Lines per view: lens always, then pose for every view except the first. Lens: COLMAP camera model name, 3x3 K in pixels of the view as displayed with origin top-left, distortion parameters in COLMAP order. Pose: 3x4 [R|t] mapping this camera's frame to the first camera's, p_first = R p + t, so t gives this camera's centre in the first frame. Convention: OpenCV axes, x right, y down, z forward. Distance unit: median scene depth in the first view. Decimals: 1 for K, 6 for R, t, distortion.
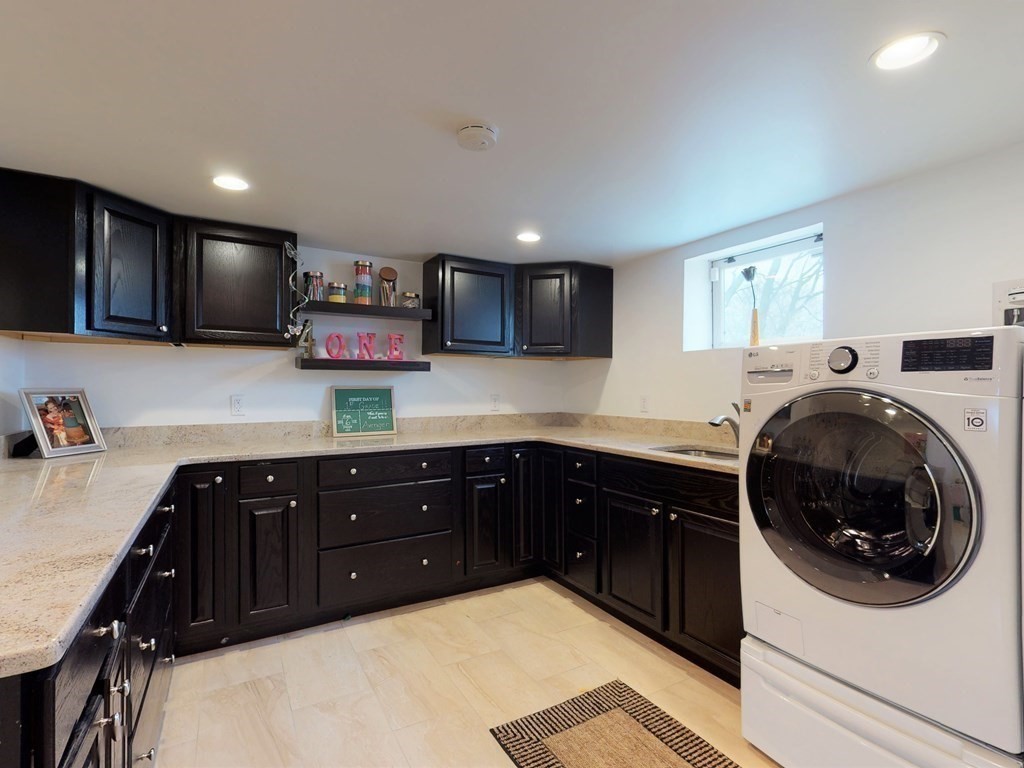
lens RADIAL K [[501.9, 0, 513.6], [0, 501.9, 383.3], [0, 0, 1]] dist [-0.002429, -0.001090]
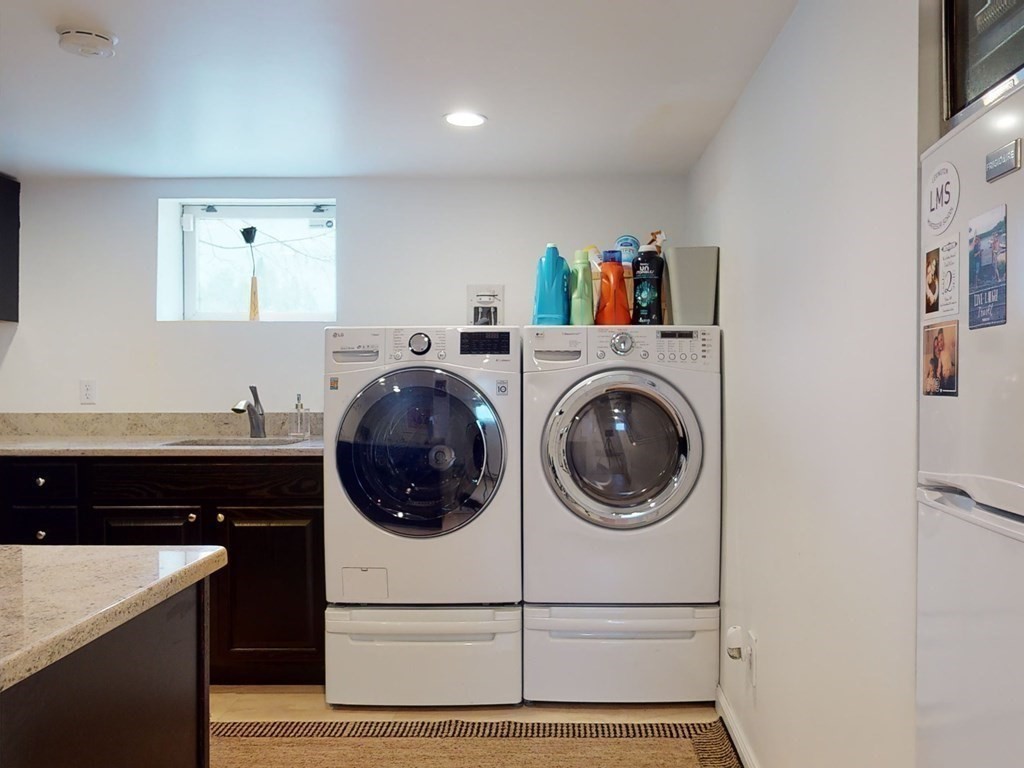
lens RADIAL K [[898.8, 0, 521.0], [0, 898.8, 384.7], [0, 0, 1]] dist [0.040582, 0.003753]
pose [[0.541766, -0.005538, 0.840511, -0.736893], [-0.007157, 0.999912, 0.011201, 0.018704], [-0.840499, -0.012084, 0.541679, -0.280896]]
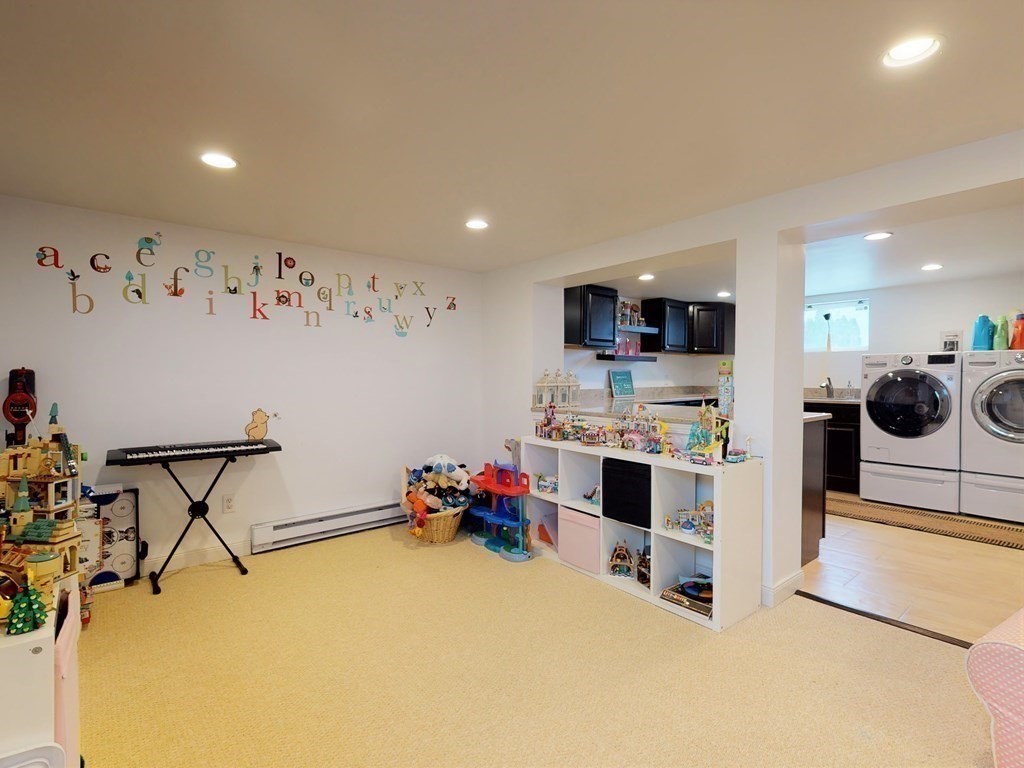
lens RADIAL K [[501.9, 0, 511.9], [0, 501.9, 387.7], [0, 0, 1]] dist [-0.002429, -0.001090]
pose [[0.985492, -0.002407, 0.169703, -1.549430], [-0.003003, 0.999496, 0.031616, 0.021680], [-0.169694, -0.031667, 0.984988, -1.112455]]
